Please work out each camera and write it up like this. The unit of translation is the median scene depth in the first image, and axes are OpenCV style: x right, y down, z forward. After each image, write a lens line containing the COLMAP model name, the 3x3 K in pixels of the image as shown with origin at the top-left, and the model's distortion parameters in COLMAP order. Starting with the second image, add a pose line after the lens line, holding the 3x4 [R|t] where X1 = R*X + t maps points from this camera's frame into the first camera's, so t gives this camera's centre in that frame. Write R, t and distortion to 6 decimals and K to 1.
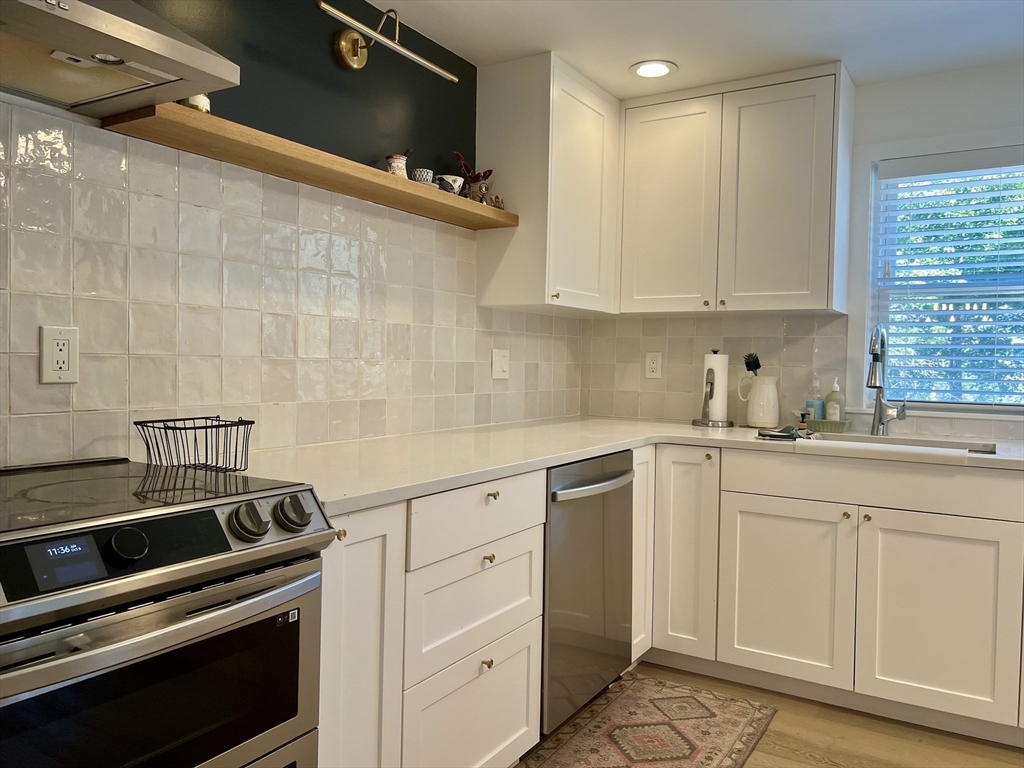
lens RADIAL K [[774.8, 0, 520.8], [0, 774.8, 380.0], [0, 0, 1]] dist [0.024261, -0.005572]
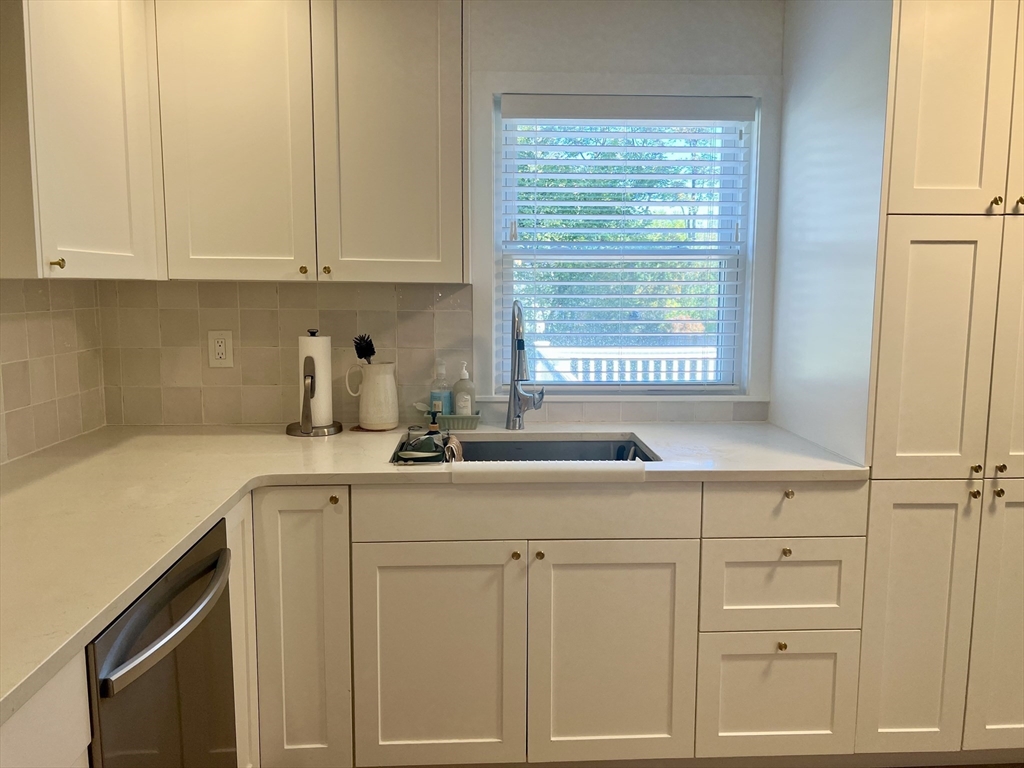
lens RADIAL K [[774.8, 0, 520.8], [0, 774.8, 380.0], [0, 0, 1]] dist [0.024261, -0.005572]
pose [[0.826646, -0.080206, 0.556977, -0.000875], [0.023215, 0.993808, 0.108656, -0.078098], [-0.562243, -0.076890, 0.823390, 0.321840]]
